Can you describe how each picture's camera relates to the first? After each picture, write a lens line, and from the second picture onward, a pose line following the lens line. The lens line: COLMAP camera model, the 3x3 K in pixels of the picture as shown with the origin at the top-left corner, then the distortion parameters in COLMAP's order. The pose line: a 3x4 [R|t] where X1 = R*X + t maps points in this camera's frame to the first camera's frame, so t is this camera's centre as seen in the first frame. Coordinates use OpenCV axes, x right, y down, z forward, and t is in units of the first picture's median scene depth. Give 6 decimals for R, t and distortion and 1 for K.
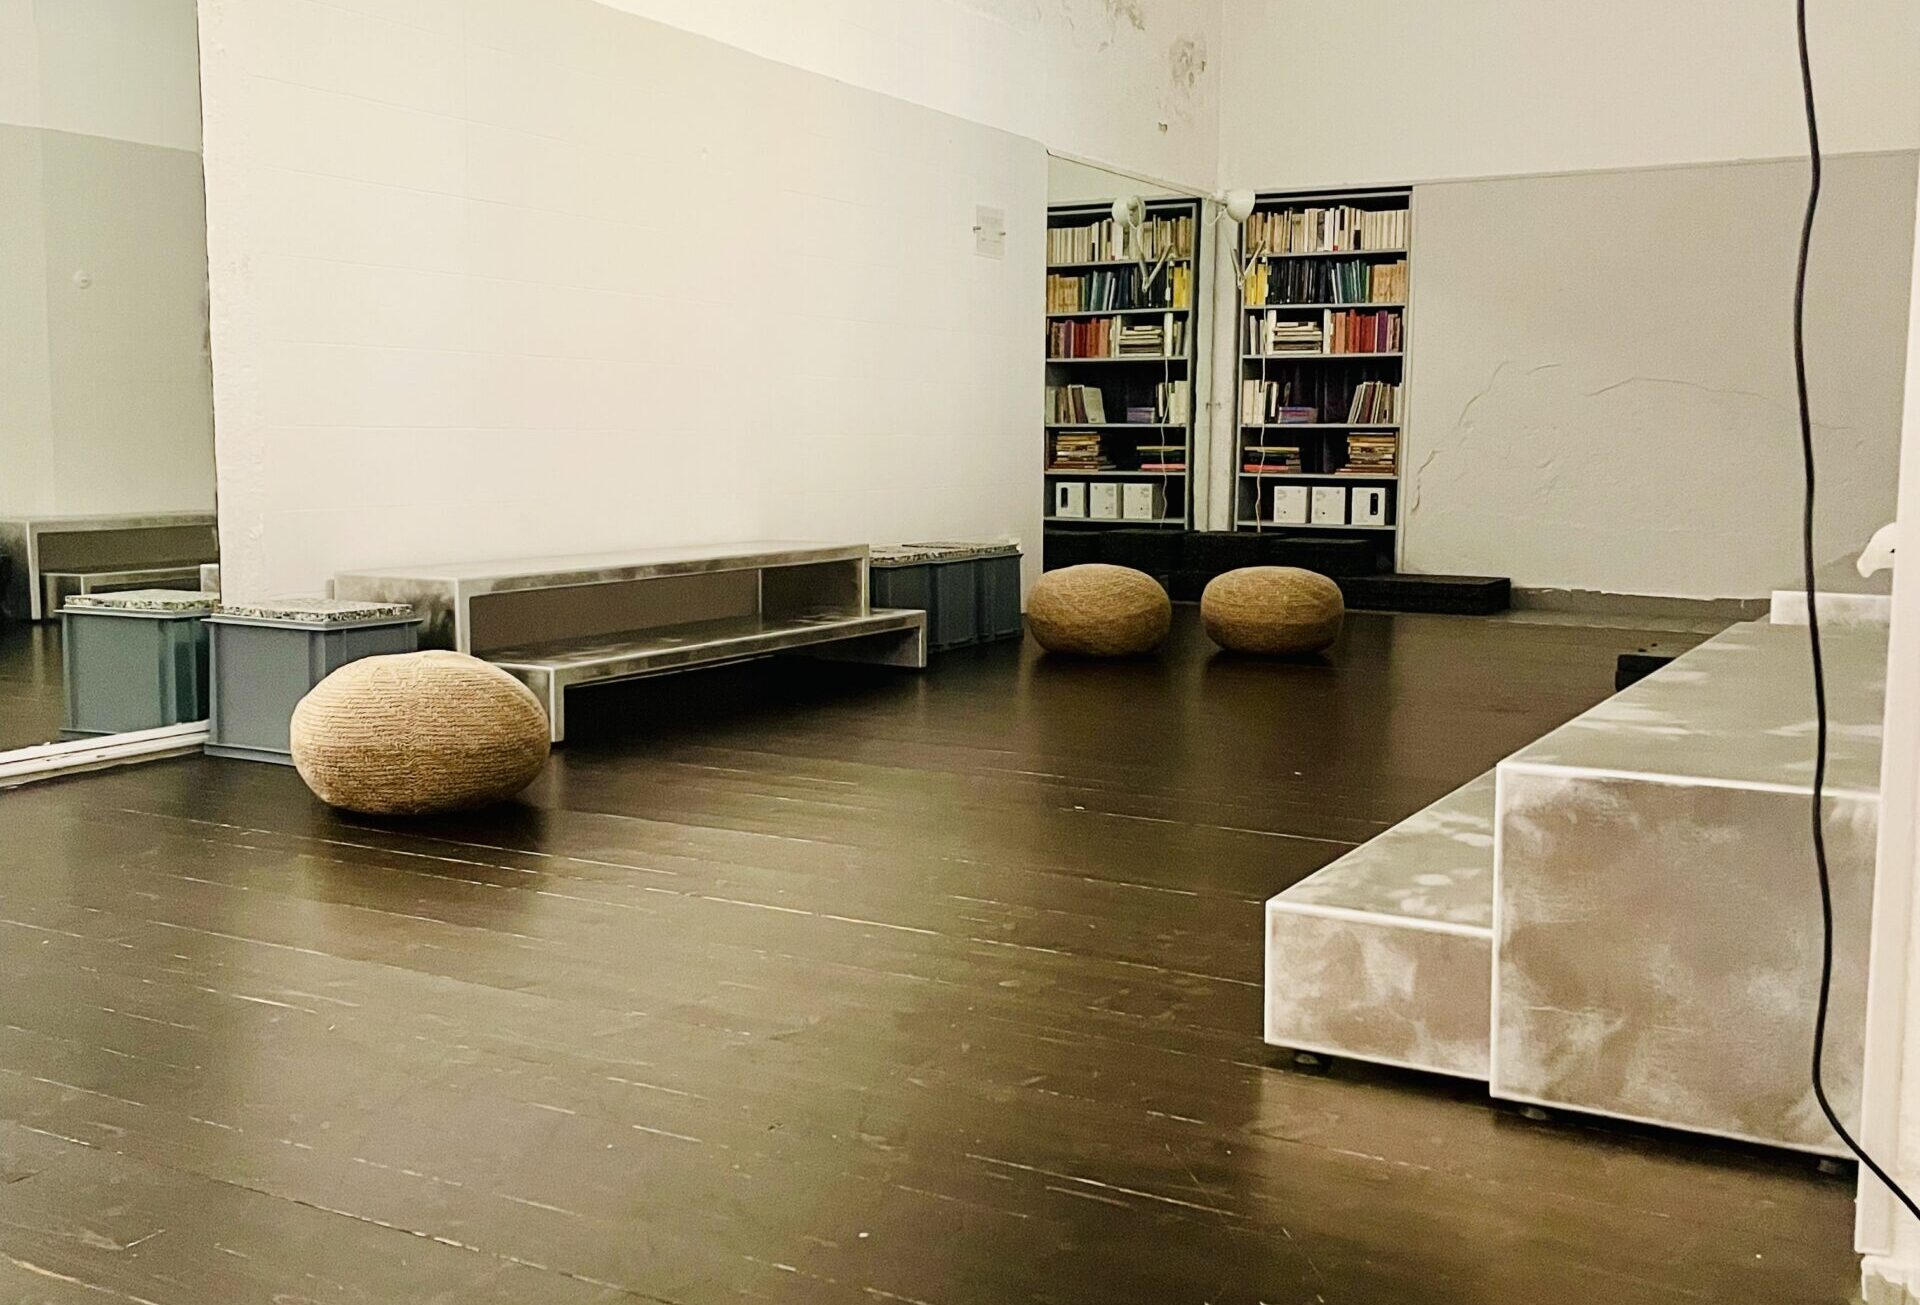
lens RADIAL K [[1946.6, 0, 960.0], [0, 1946.6, 652.5], [0, 0, 1]] dist [0.146036, -0.292044]
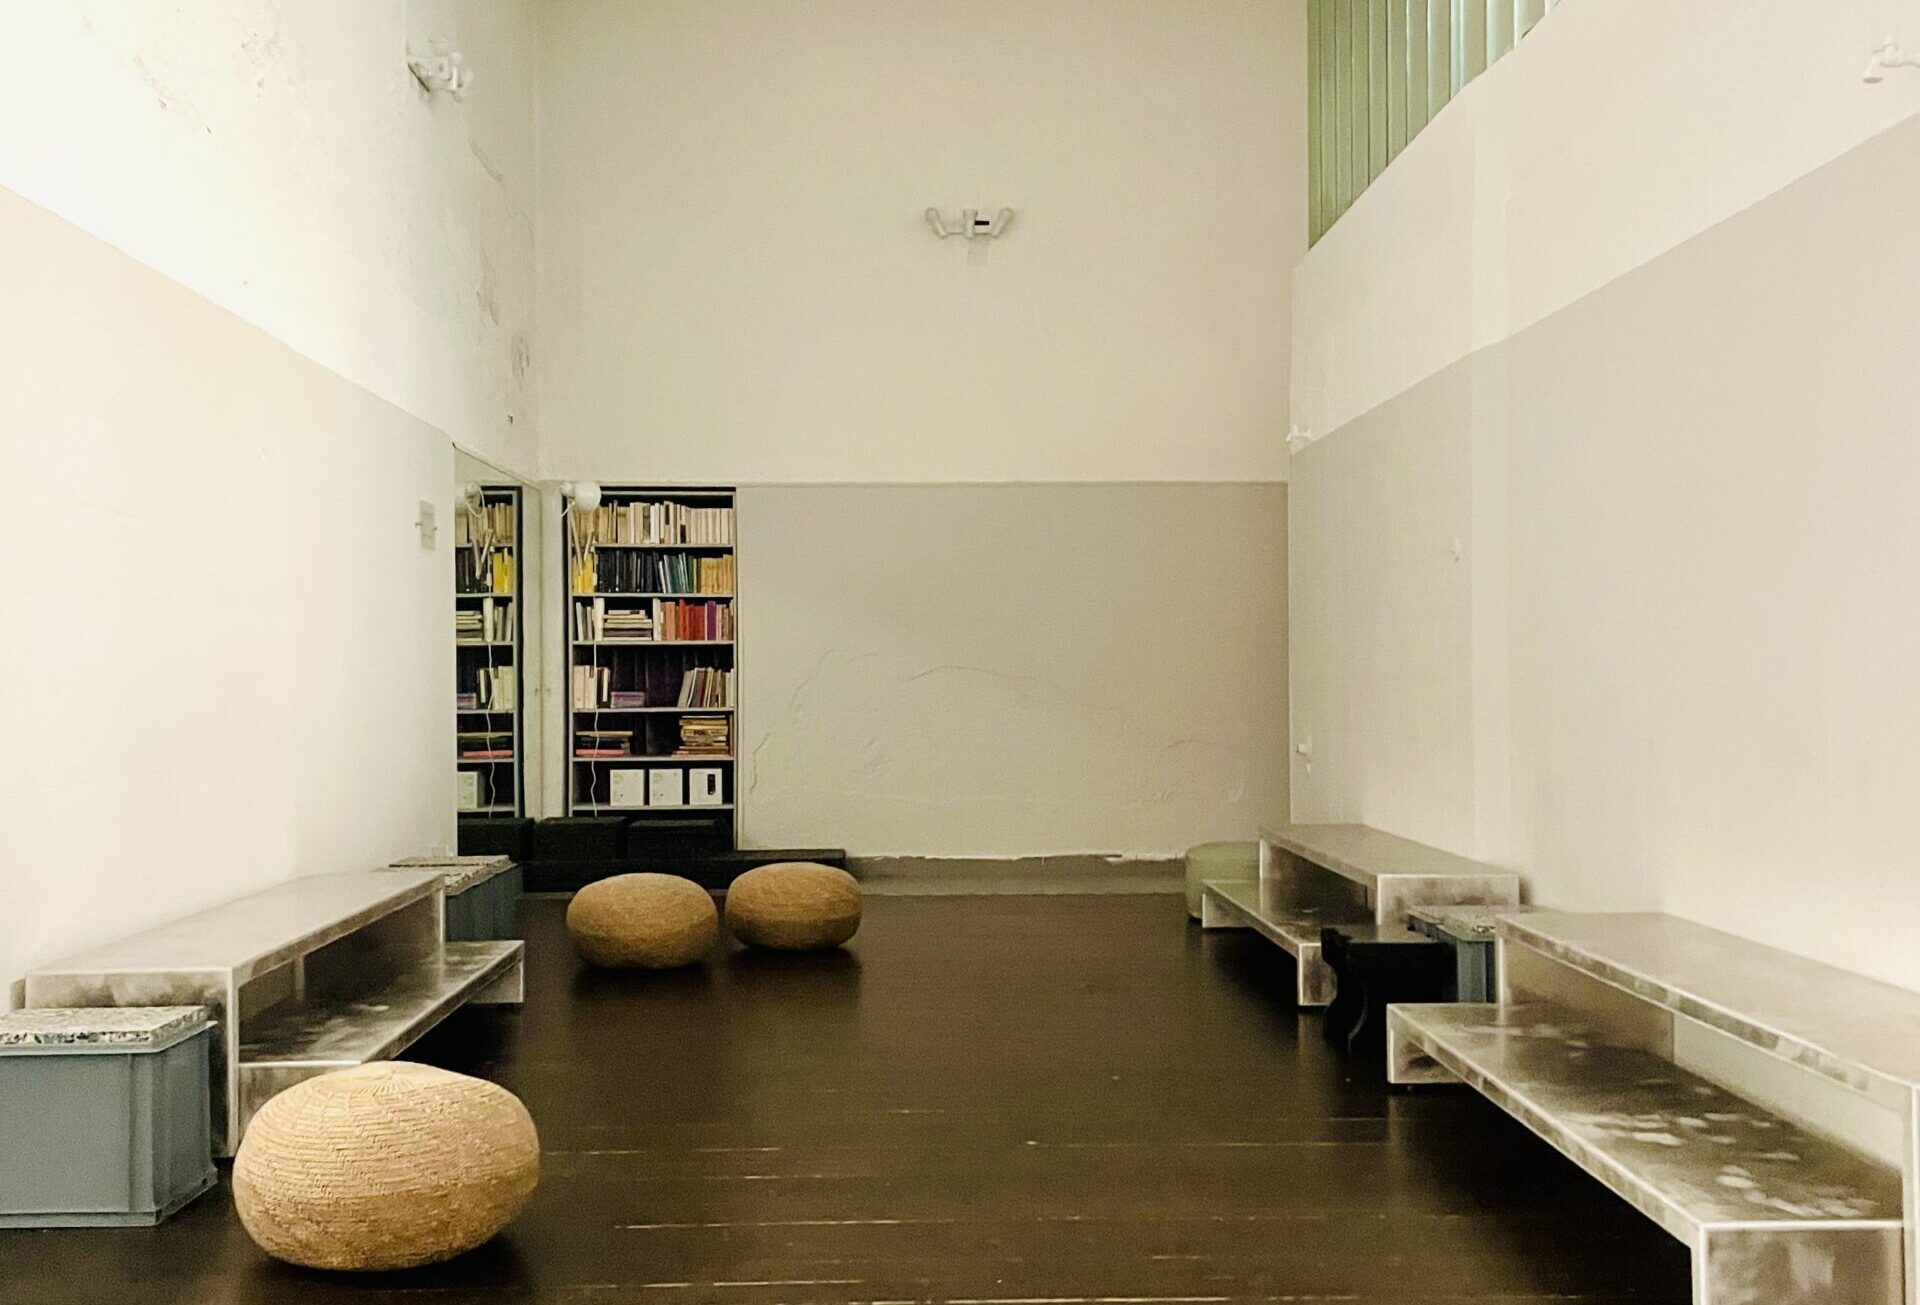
lens RADIAL K [[1946.6, 0, 960.0], [0, 1946.6, 652.5], [0, 0, 1]] dist [0.146036, -0.292044]
pose [[0.852239, -0.008892, 0.523078, -0.214380], [0.071828, 0.992376, -0.100157, -0.031927], [-0.518199, 0.122929, 0.846380, 0.049492]]
